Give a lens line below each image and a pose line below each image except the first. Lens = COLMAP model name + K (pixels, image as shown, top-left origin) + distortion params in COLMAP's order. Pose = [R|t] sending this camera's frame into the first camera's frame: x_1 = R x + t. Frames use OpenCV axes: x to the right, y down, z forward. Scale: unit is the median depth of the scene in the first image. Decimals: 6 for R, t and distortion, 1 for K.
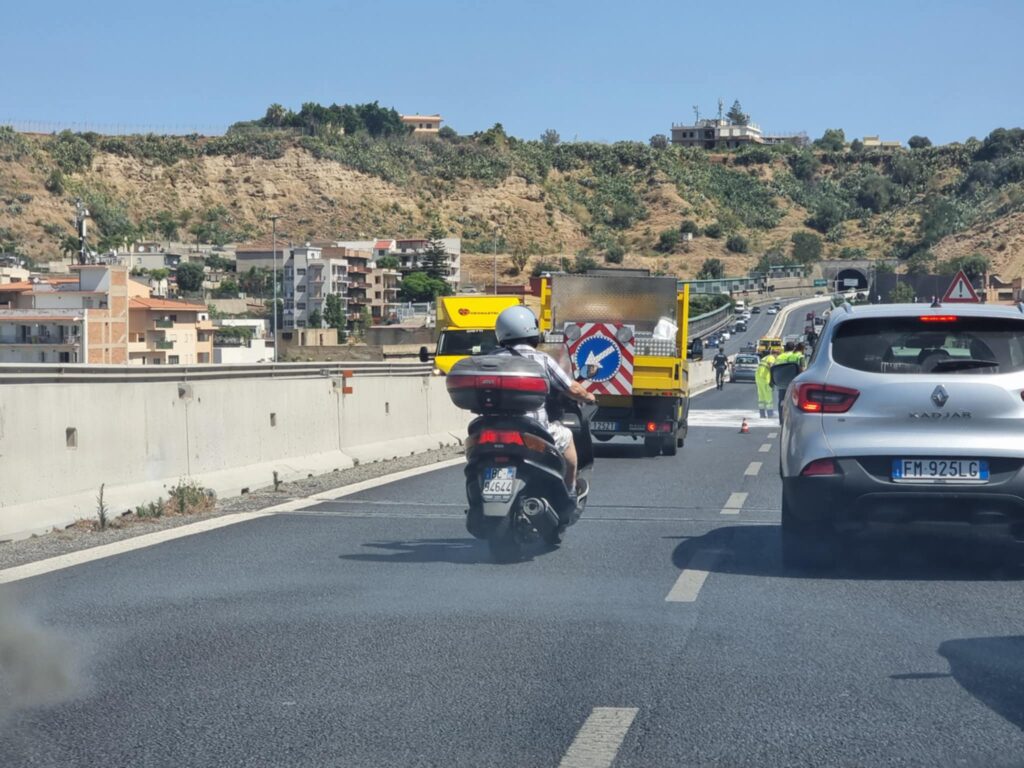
lens RADIAL K [[7071.9, 0, 512.0], [0, 7071.9, 384.0], [0, 0, 1]] dist [-2.937524, 494.981665]
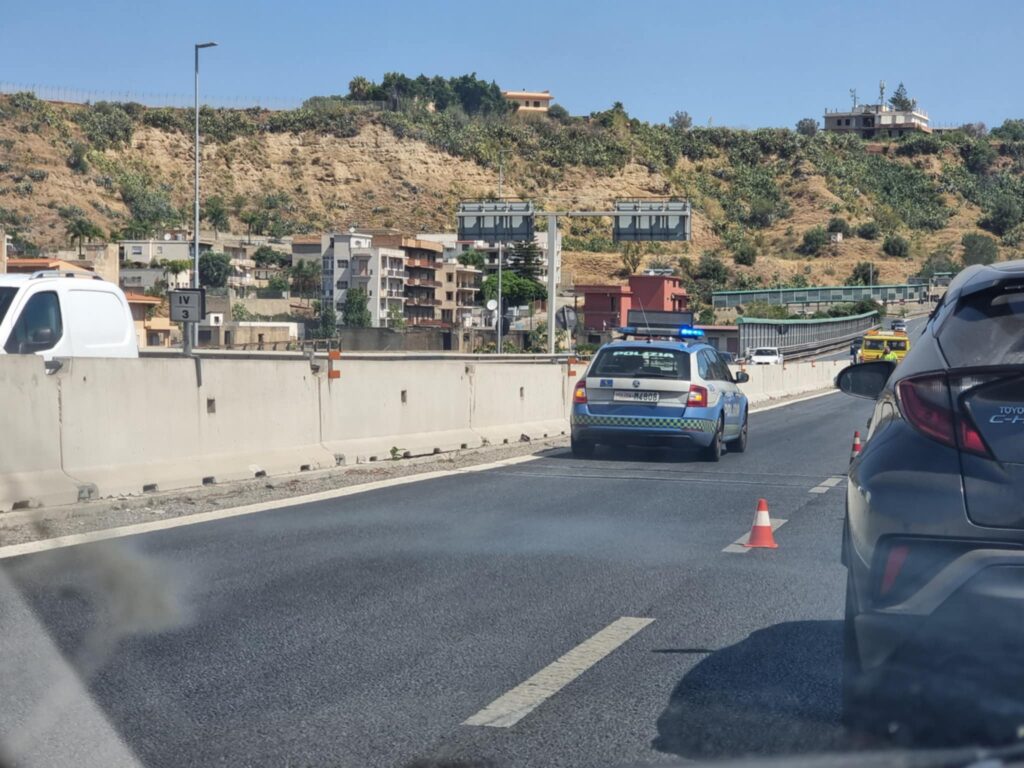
lens RADIAL K [[6148.1, 0, 446.1], [0, 6148.1, 484.6], [0, 0, 1]] dist [-0.698742, 118.874524]
pose [[0.998895, 0.015454, -0.044374, 0.011095], [-0.014850, 0.999793, 0.013913, -0.000594], [0.044580, -0.013239, 0.998918, 0.253680]]
